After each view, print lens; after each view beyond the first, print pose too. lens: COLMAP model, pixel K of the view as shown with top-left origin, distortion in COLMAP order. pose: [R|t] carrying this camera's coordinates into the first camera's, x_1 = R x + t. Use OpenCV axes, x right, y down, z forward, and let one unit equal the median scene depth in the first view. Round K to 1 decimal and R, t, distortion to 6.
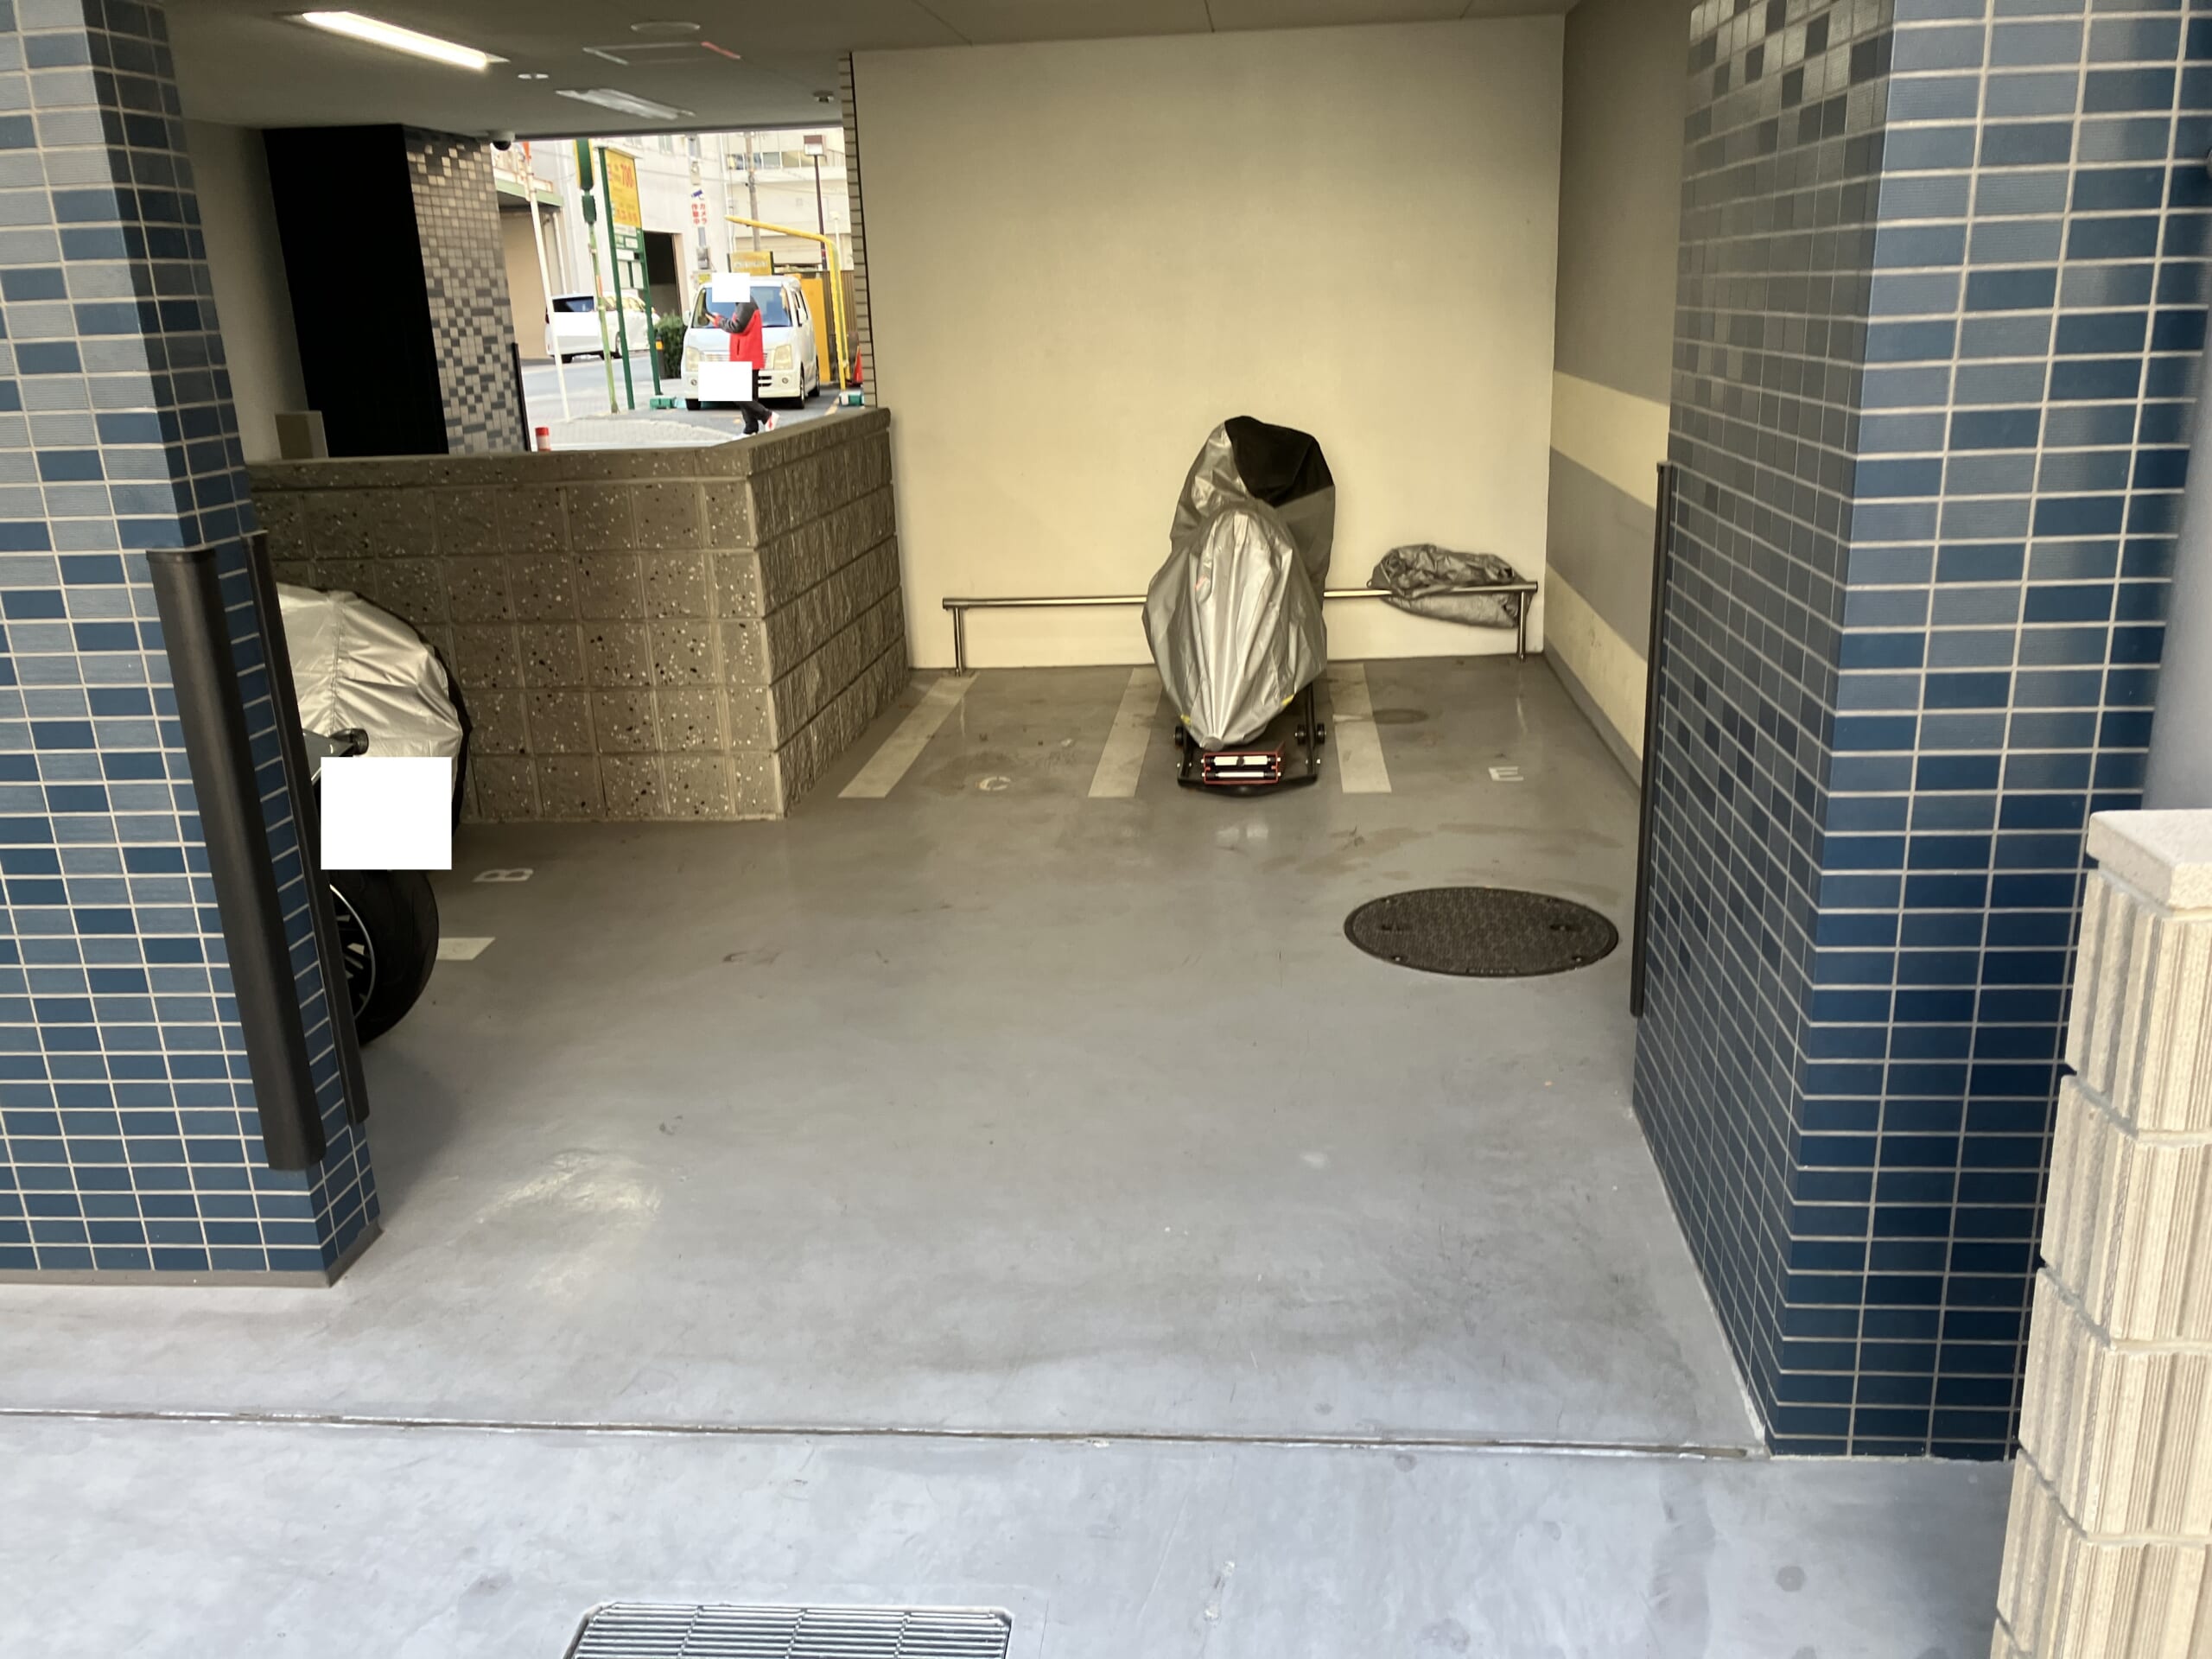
lens RADIAL K [[1821.4, 0, 1111.2], [0, 1821.4, 822.8], [0, 0, 1]] dist [0.034690, -0.033349]
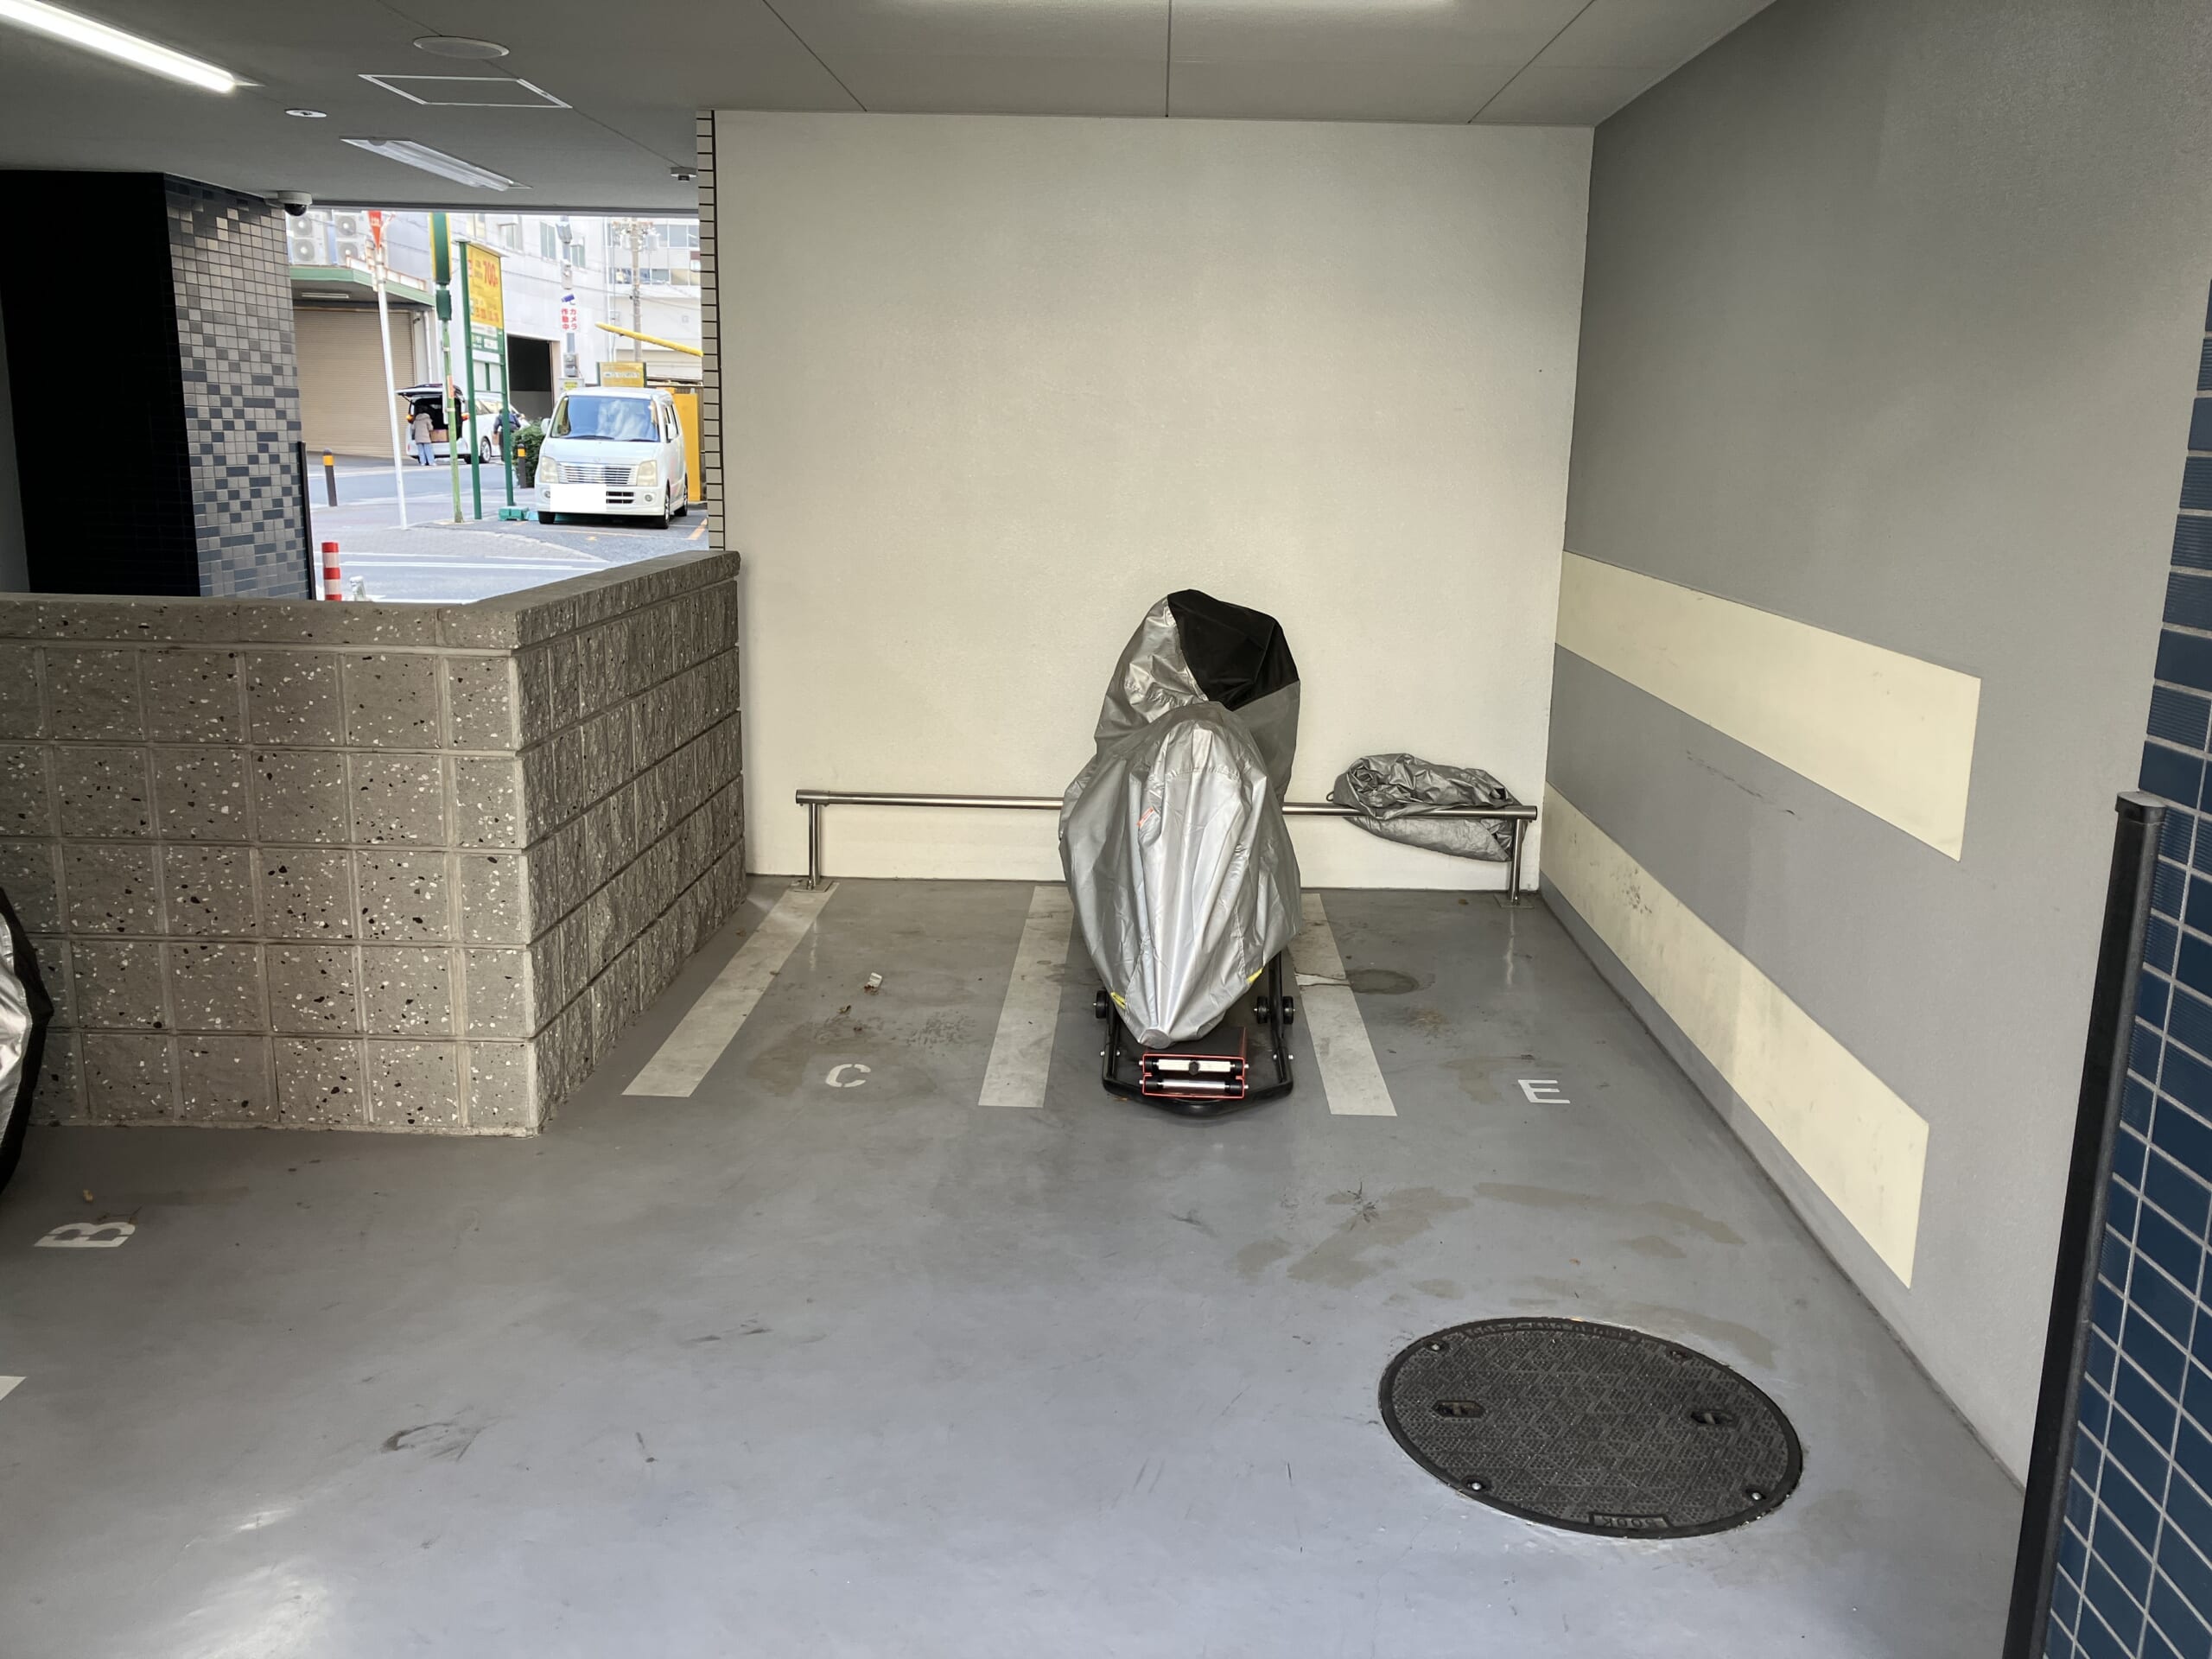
lens RADIAL K [[1821.4, 0, 1114.1], [0, 1821.4, 814.1], [0, 0, 1]] dist [0.034690, -0.033349]
pose [[0.996205, 0.044081, 0.075049, -0.015784], [-0.038307, 0.996317, -0.076708, -0.065978], [-0.078154, 0.073542, 0.994225, 0.233023]]
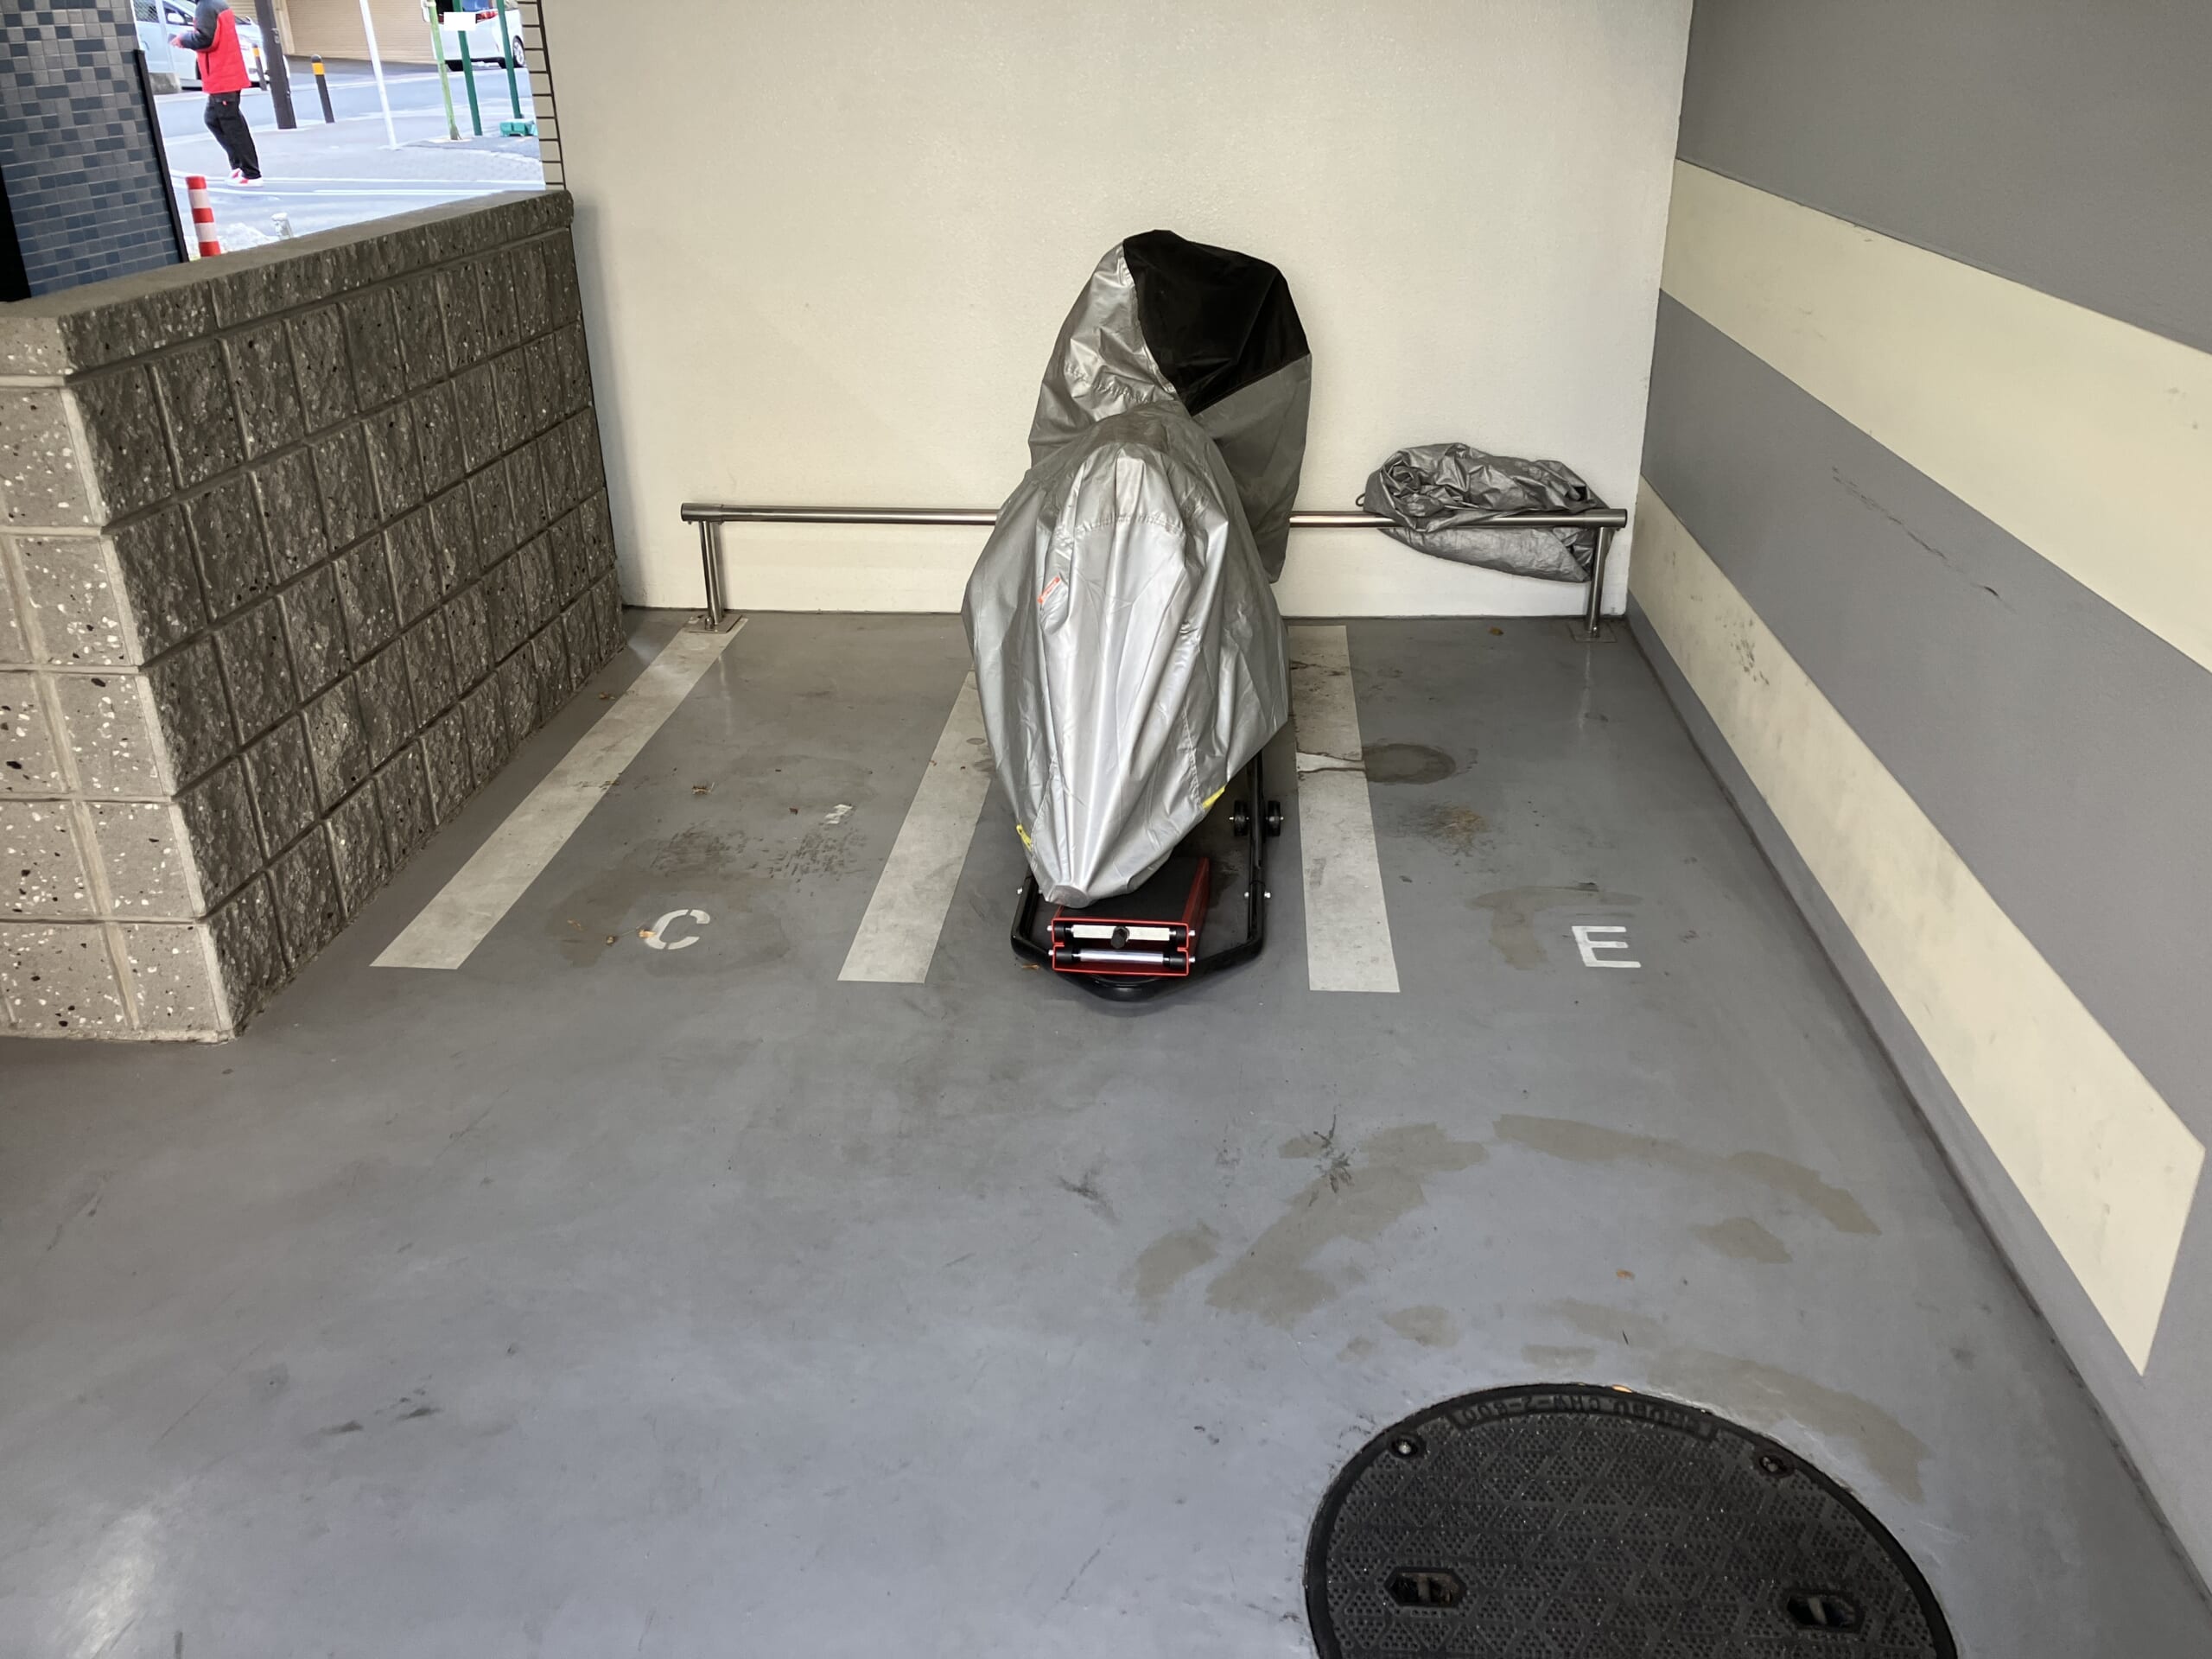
lens RADIAL K [[1821.4, 0, 1118.3], [0, 1821.4, 841.9], [0, 0, 1]] dist [0.034690, -0.033349]
pose [[0.999359, 0.019150, 0.030250, 0.046449], [-0.023288, 0.989451, 0.142986, -0.116185], [-0.027193, -0.143599, 0.989262, 0.406903]]
